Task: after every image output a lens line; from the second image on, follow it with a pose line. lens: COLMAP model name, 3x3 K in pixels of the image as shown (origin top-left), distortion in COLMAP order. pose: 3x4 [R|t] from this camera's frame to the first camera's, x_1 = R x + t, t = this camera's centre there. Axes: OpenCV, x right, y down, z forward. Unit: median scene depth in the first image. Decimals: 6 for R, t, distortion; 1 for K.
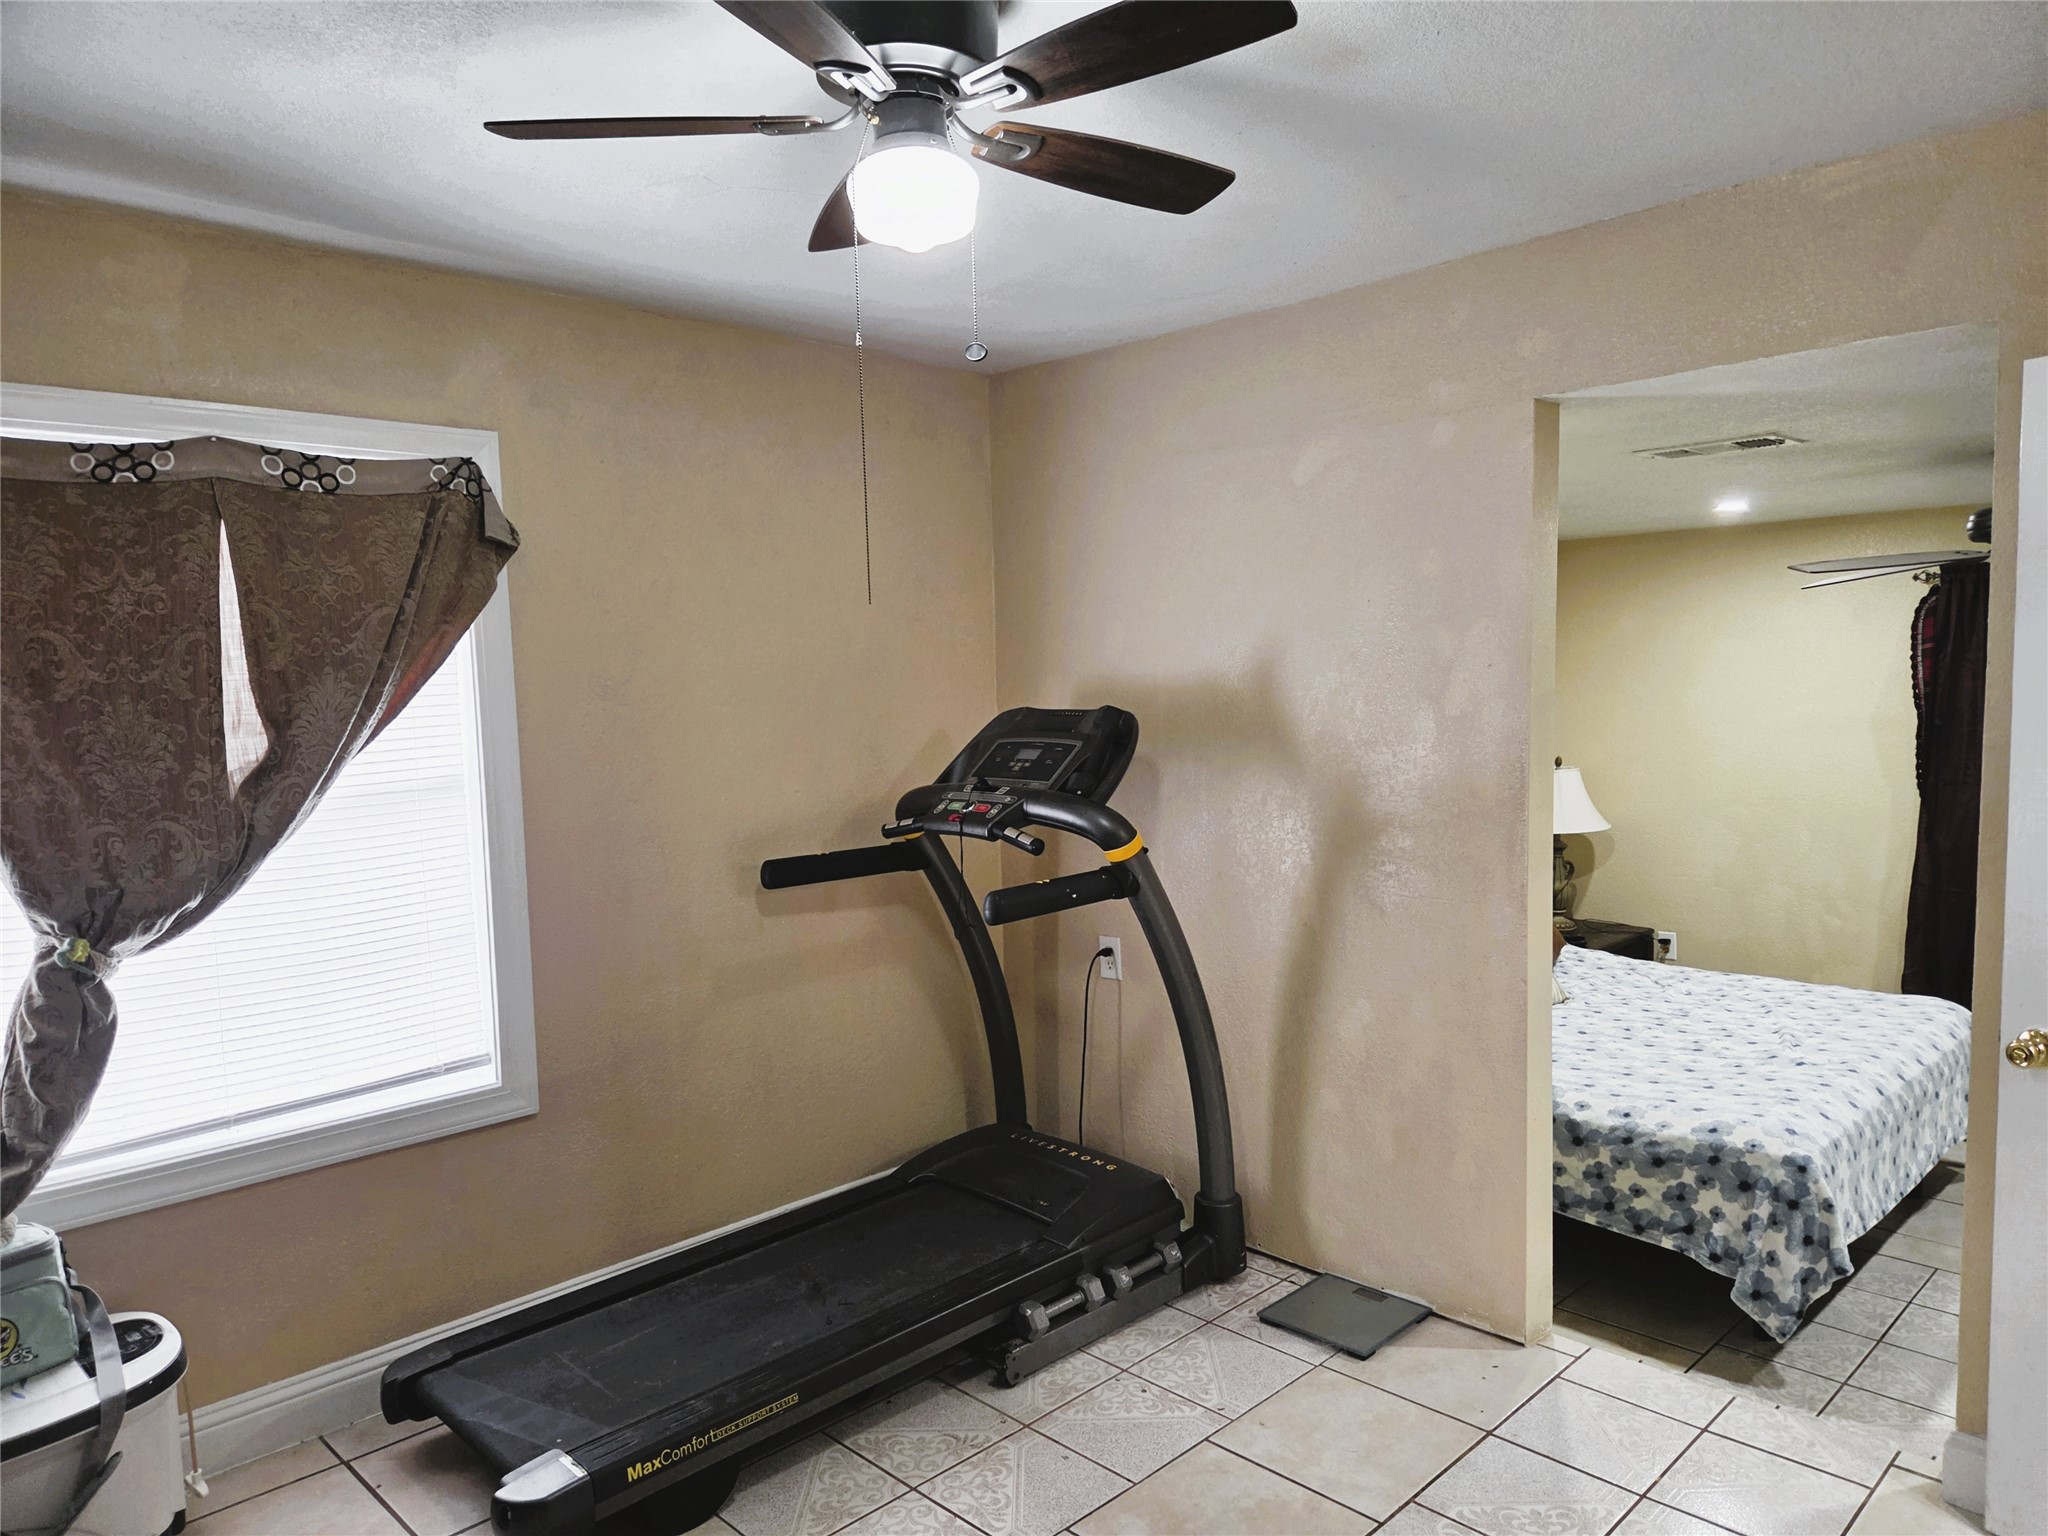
lens RADIAL K [[1395.2, 0, 1030.9], [0, 1395.2, 786.6], [0, 0, 1]] dist [0.057728, -0.056049]
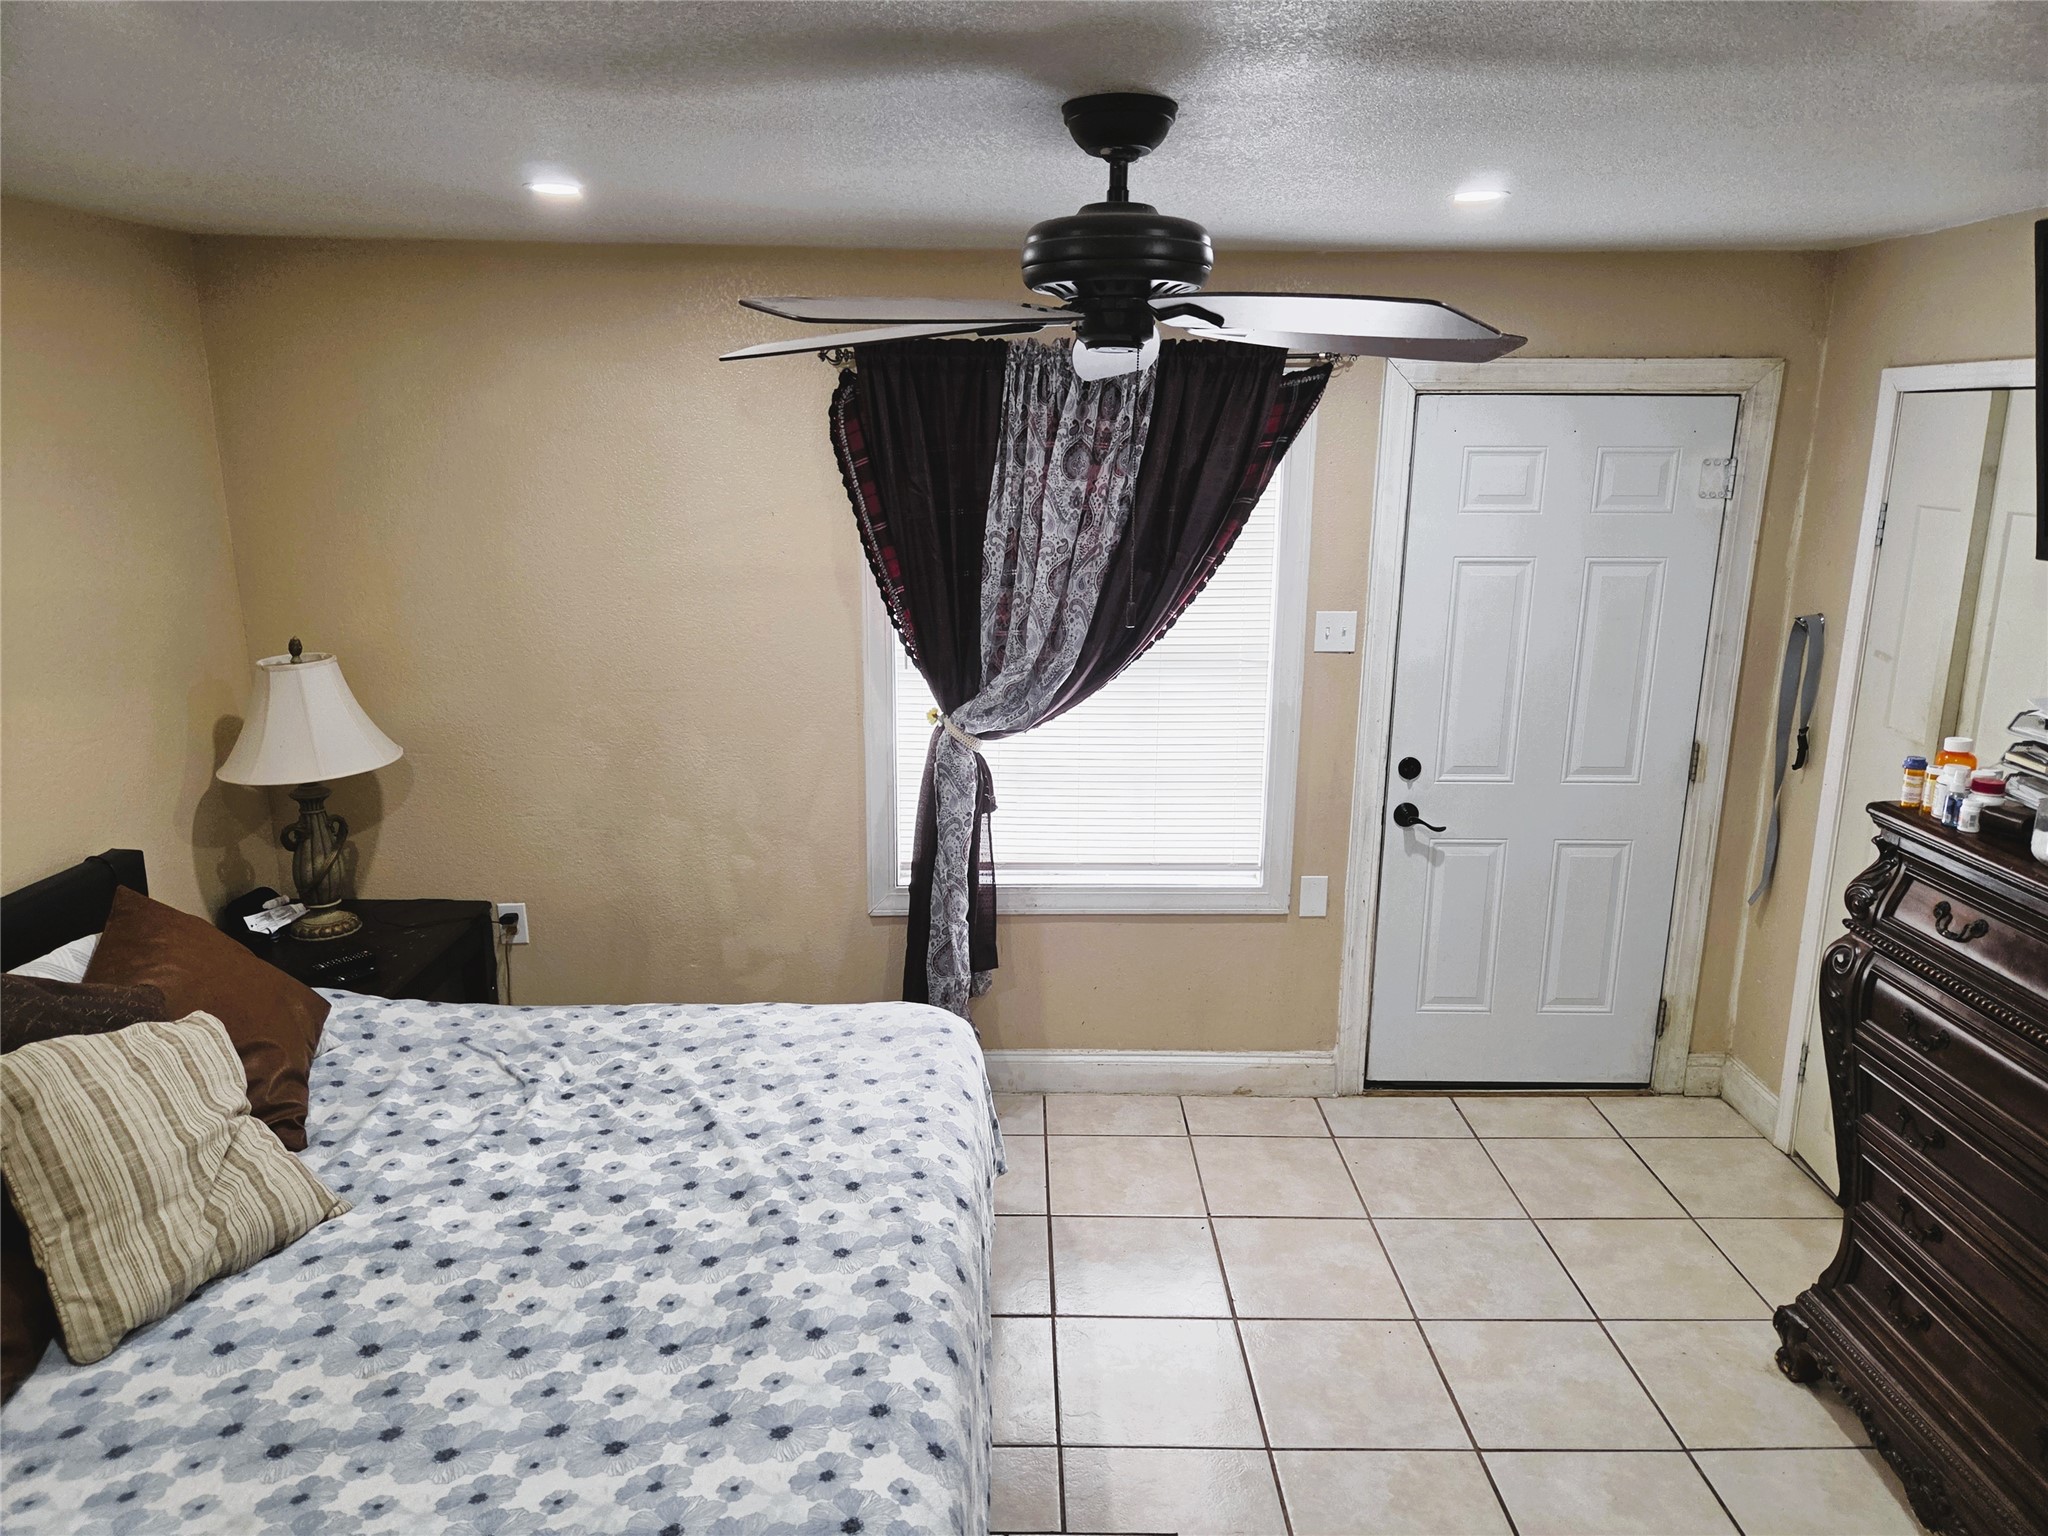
lens RADIAL K [[1395.2, 0, 1044.7], [0, 1395.2, 762.8], [0, 0, 1]] dist [0.057728, -0.056049]
pose [[0.690977, -0.124069, 0.712150, 0.218261], [0.018821, 0.987915, 0.153850, -0.062559], [-0.722632, -0.092903, 0.684961, 0.498311]]
